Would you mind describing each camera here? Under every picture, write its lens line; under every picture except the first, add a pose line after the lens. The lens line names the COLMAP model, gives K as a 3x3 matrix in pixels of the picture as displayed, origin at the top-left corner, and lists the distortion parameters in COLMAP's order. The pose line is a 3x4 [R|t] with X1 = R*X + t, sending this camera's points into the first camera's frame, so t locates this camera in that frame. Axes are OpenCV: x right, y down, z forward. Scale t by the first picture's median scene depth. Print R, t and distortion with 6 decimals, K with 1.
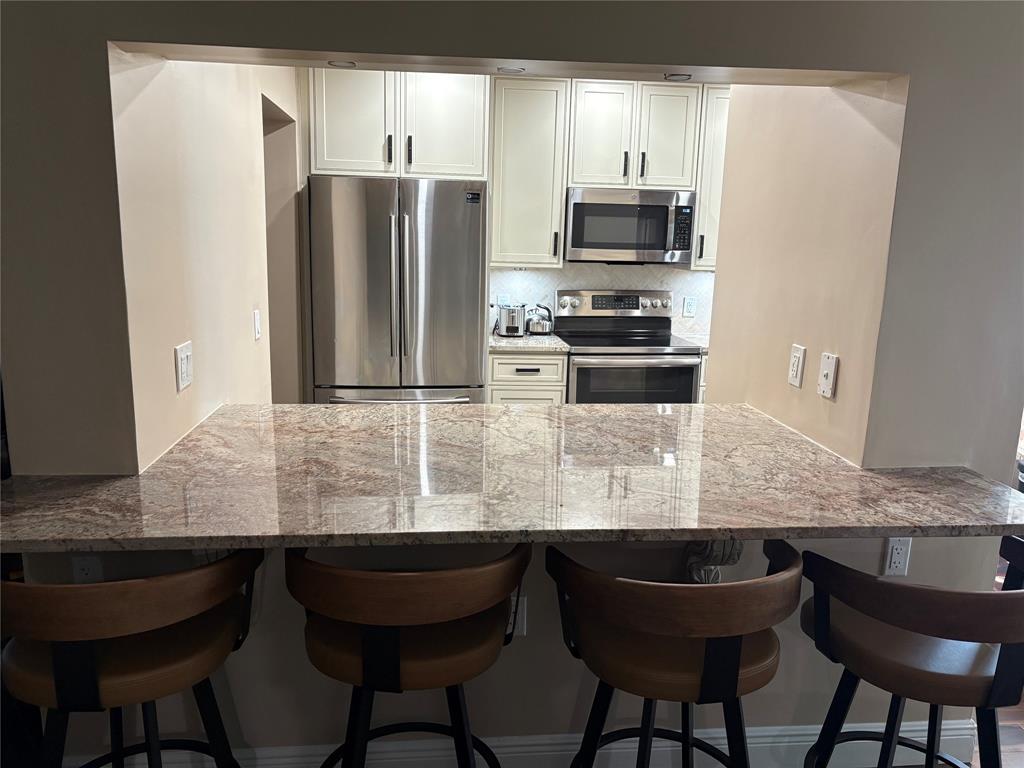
lens RADIAL K [[771.5, 0, 512.0], [0, 771.5, 384.0], [0, 0, 1]] dist [0.100884, -0.168640]
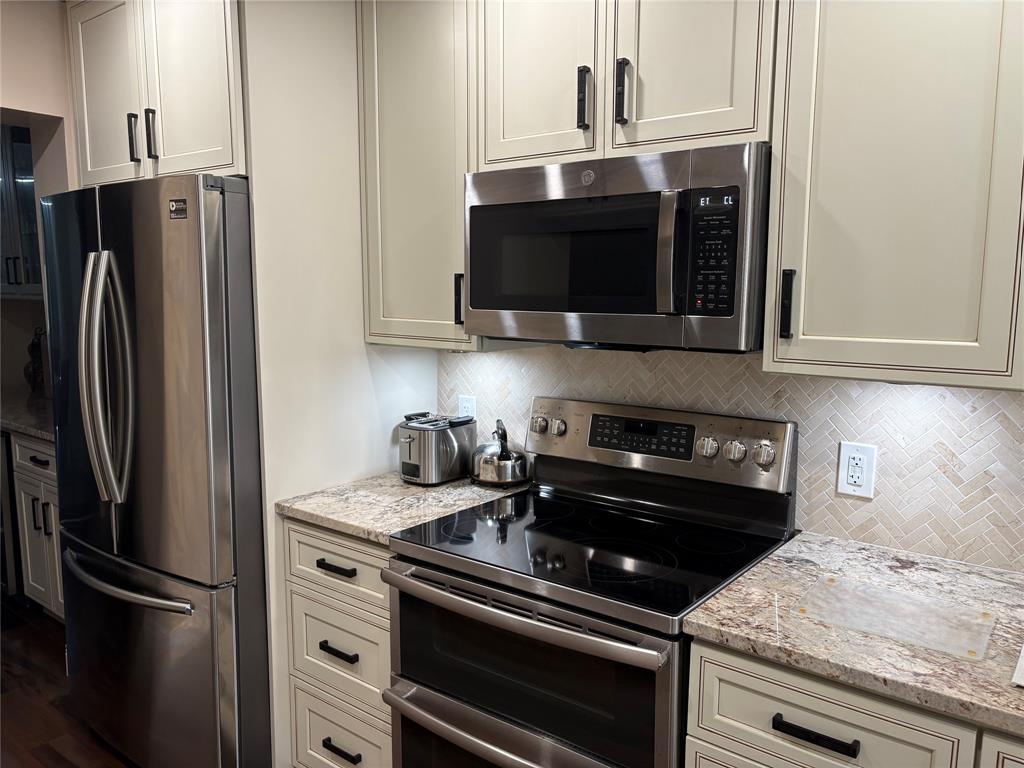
lens RADIAL K [[771.5, 0, 512.0], [0, 771.5, 384.0], [0, 0, 1]] dist [0.100884, -0.168640]
pose [[0.718578, 0.066291, -0.692280, 0.397635], [-0.114737, 0.993106, -0.023998, -0.123524], [0.685917, 0.096675, 0.721230, 0.694560]]
